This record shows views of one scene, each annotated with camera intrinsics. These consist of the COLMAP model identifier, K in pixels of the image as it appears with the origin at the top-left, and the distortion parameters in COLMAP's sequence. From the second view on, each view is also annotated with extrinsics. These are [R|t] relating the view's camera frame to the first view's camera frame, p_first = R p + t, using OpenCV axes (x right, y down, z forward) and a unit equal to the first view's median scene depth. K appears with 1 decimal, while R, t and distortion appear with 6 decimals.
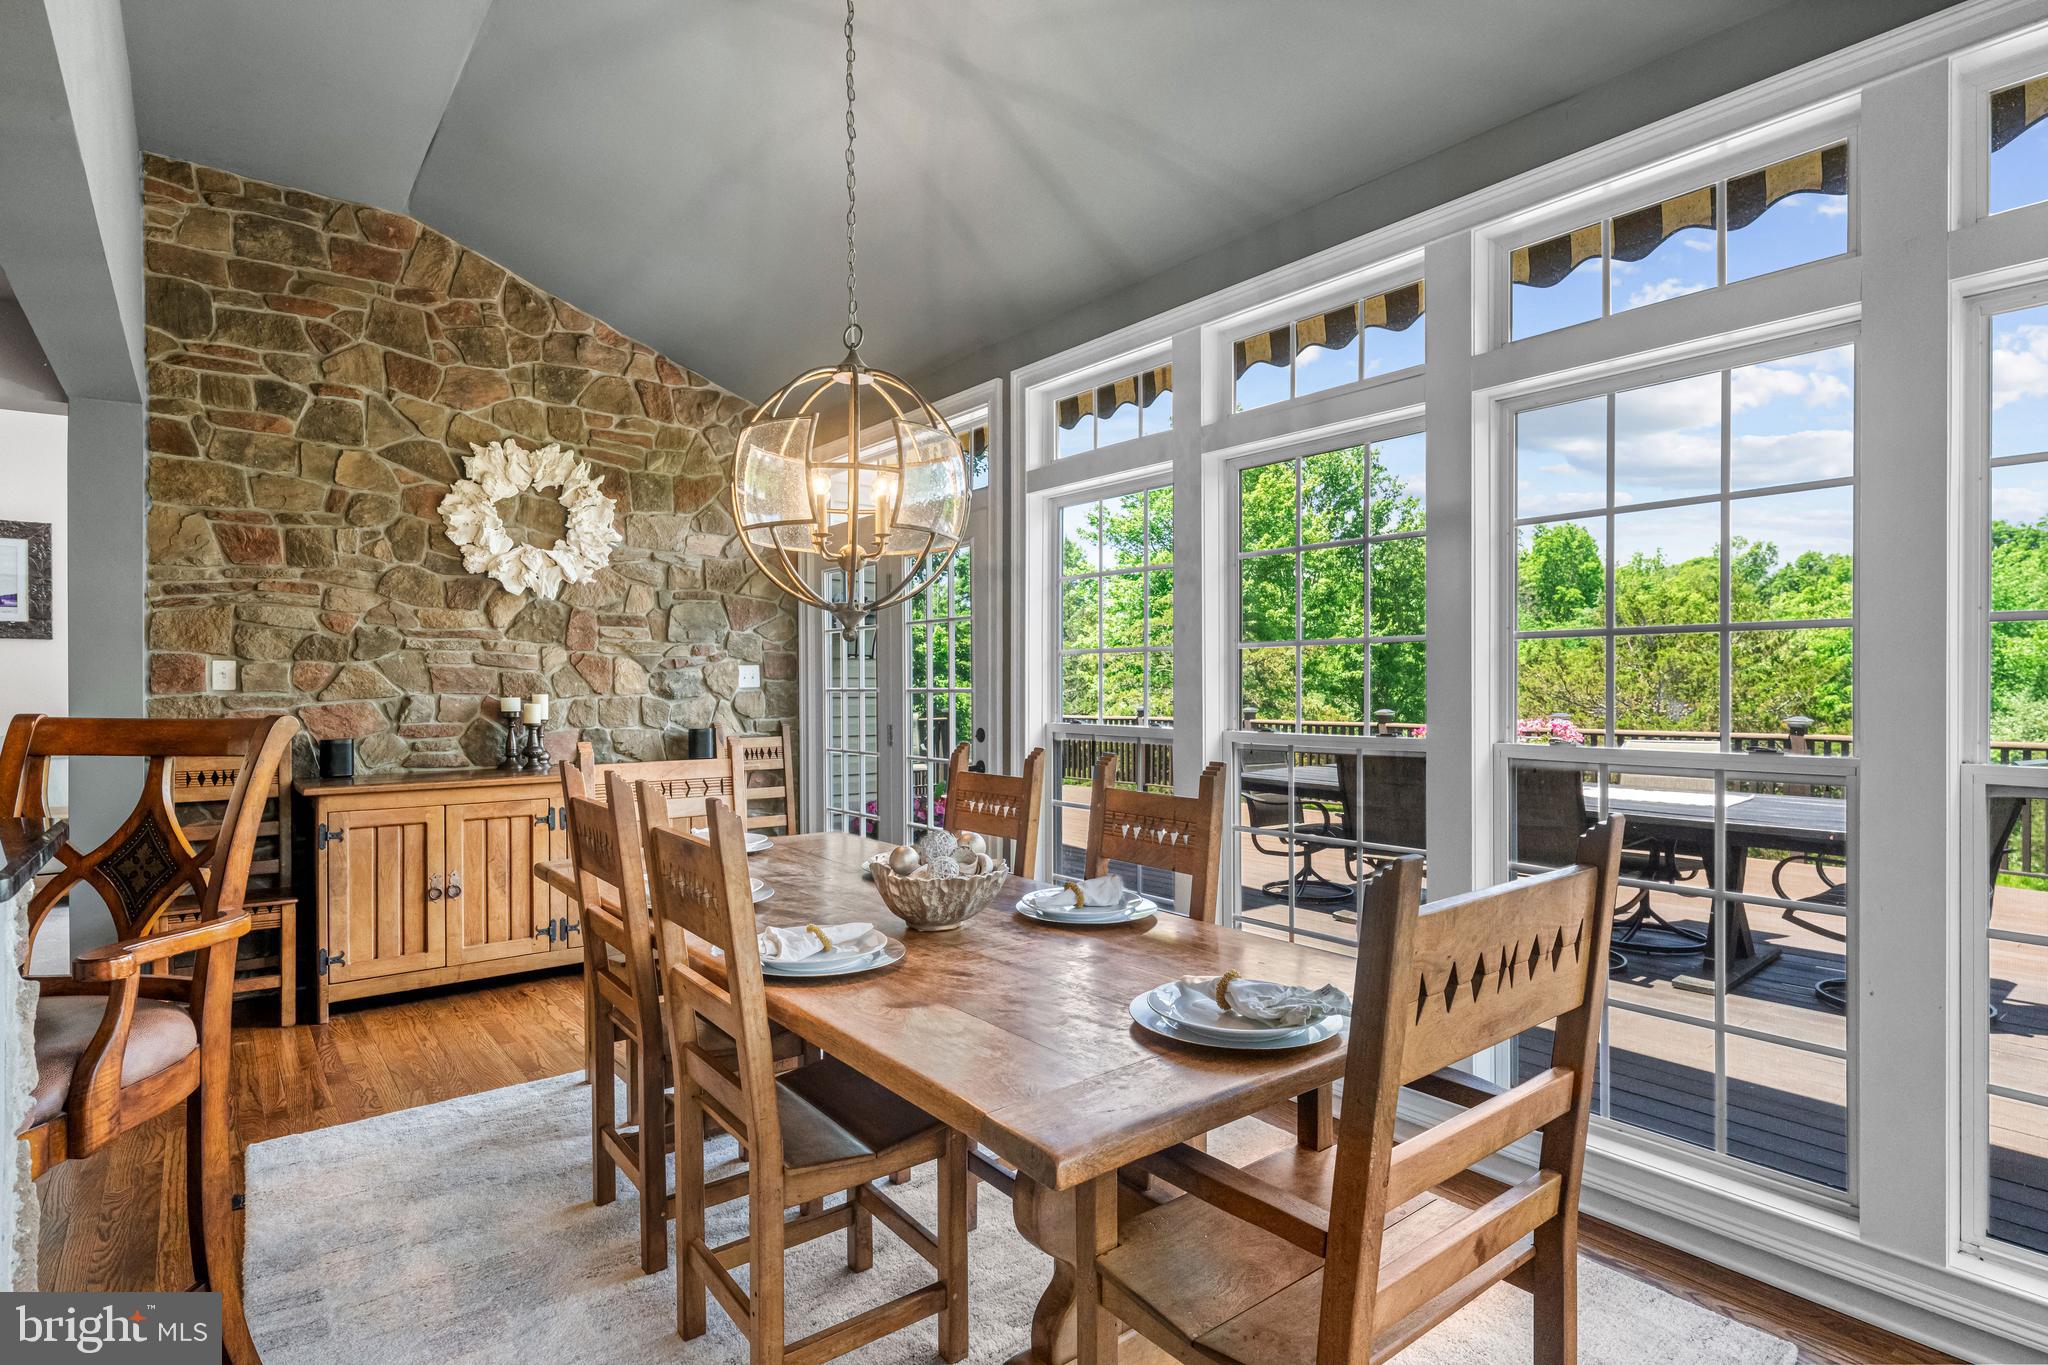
lens RADIAL K [[1041.8, 0, 1013.6], [0, 1041.8, 700.9], [0, 0, 1]] dist [0.004089, -0.000903]
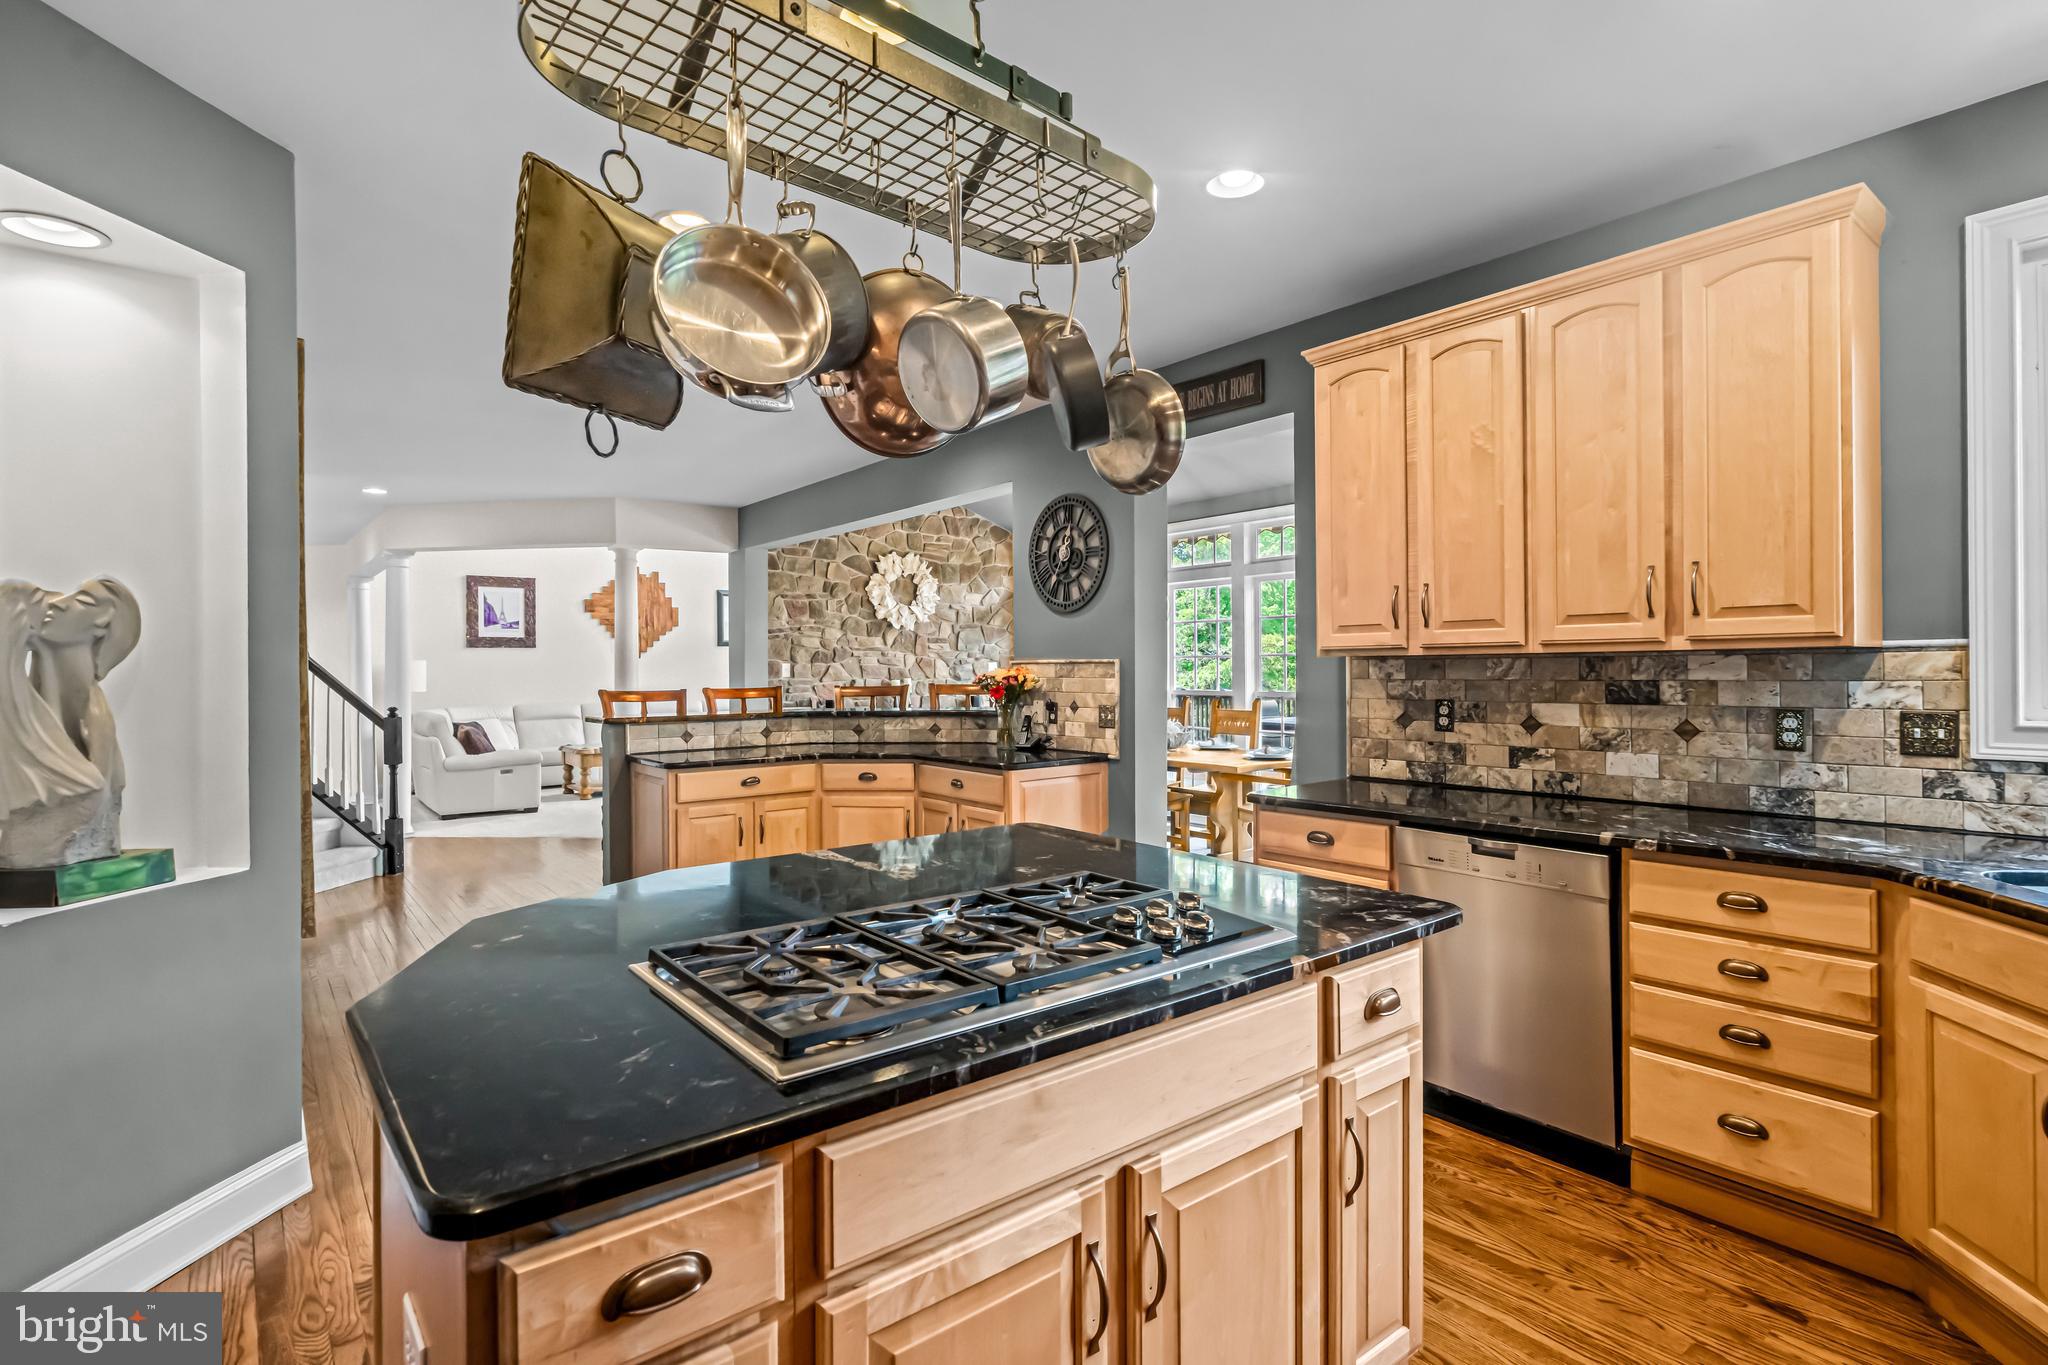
lens RADIAL K [[993.6, 0, 1024.7], [0, 993.6, 668.7], [0, 0, 1]] dist [-0.000846, 0.001547]
pose [[0.999974, -0.006016, 0.003973, -0.244370], [0.006082, 0.999842, -0.016691, 0.008698], [-0.003872, 0.016715, 0.999853, -0.938037]]
